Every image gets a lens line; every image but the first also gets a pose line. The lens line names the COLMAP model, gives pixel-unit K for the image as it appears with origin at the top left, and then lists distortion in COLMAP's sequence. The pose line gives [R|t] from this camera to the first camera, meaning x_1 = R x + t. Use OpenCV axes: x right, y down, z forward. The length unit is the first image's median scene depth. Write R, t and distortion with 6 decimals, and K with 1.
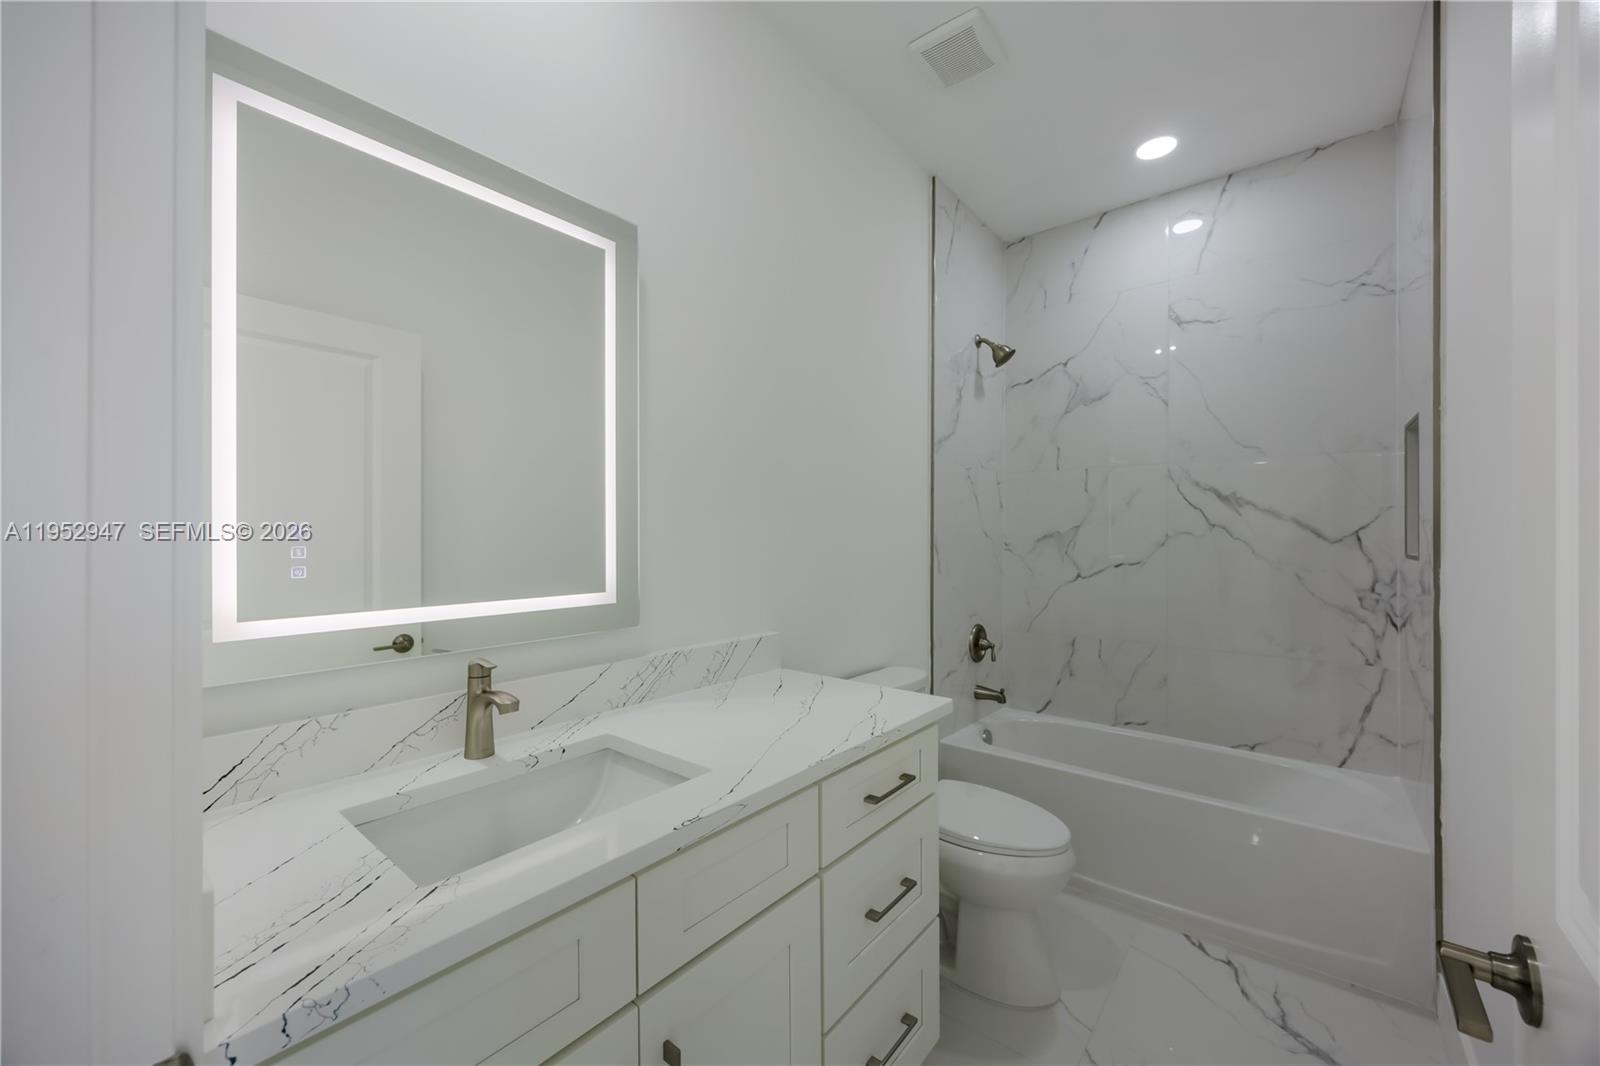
lens RADIAL K [[615.8, 0, 803.8], [0, 615.8, 543.8], [0, 0, 1]] dist [-0.017144, -0.000186]
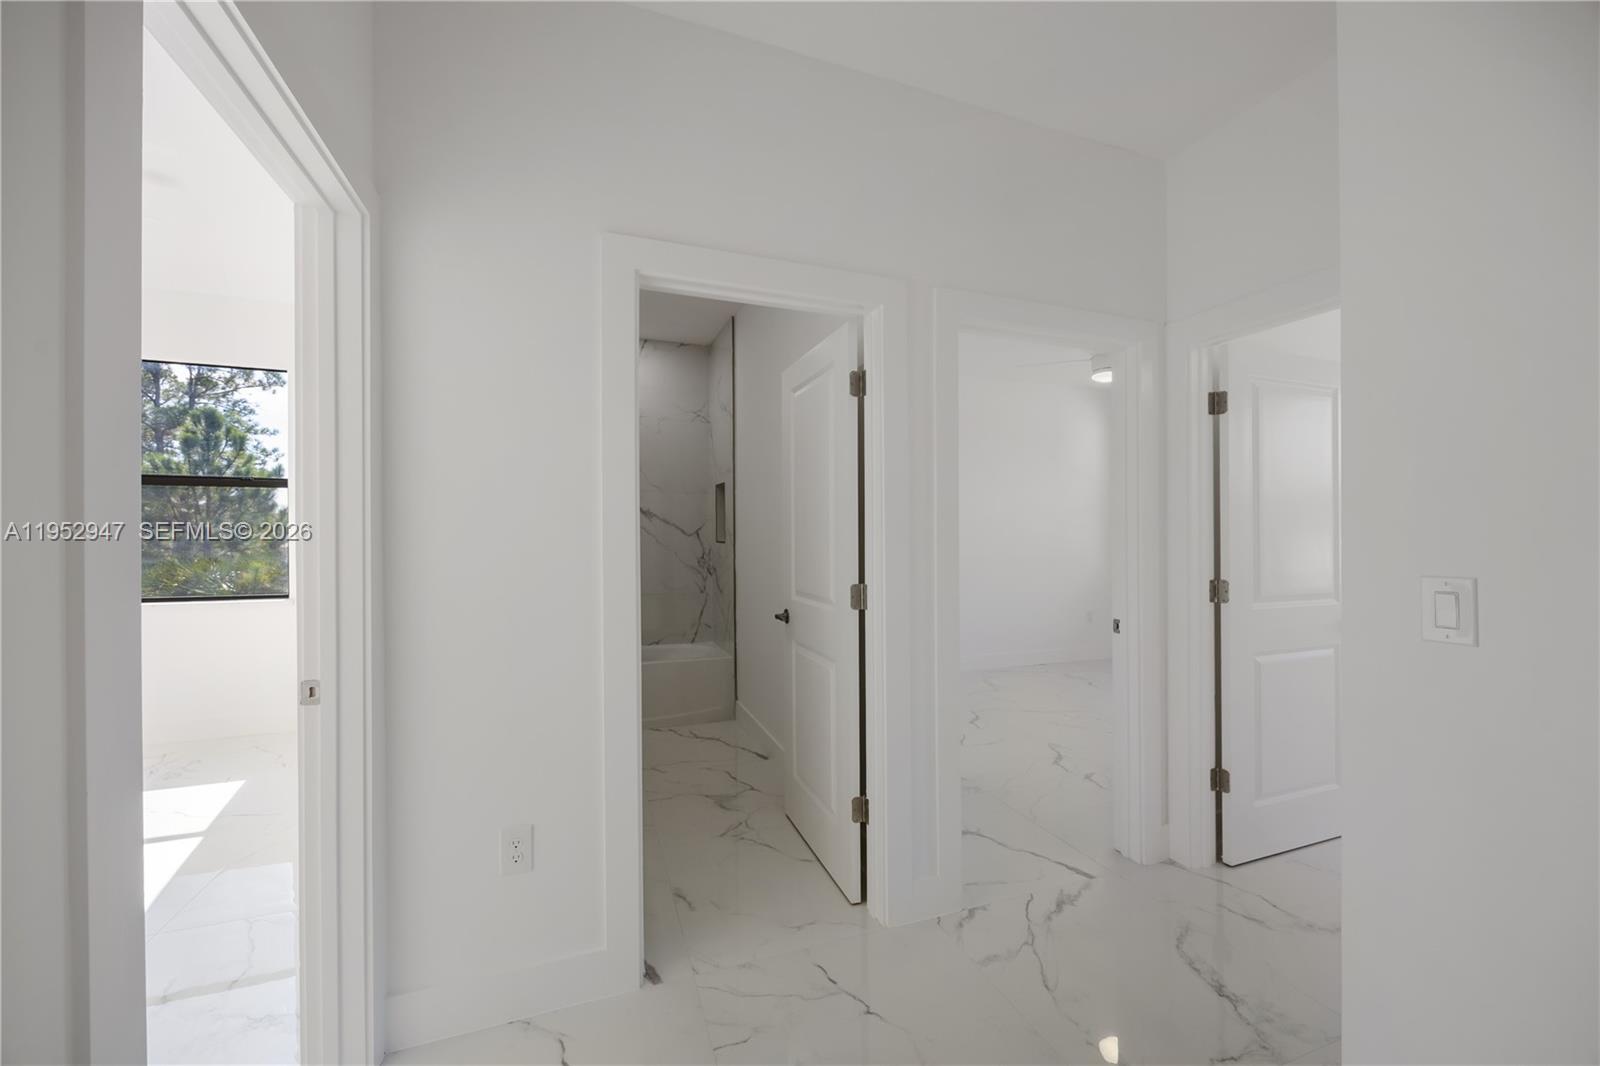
lens RADIAL K [[615.8, 0, 814.5], [0, 615.8, 541.5], [0, 0, 1]] dist [-0.017144, -0.000186]
pose [[0.498808, -0.011845, 0.866631, -0.769078], [0.005154, 0.999929, 0.010701, -0.003269], [-0.866697, -0.000871, 0.498834, -0.444059]]
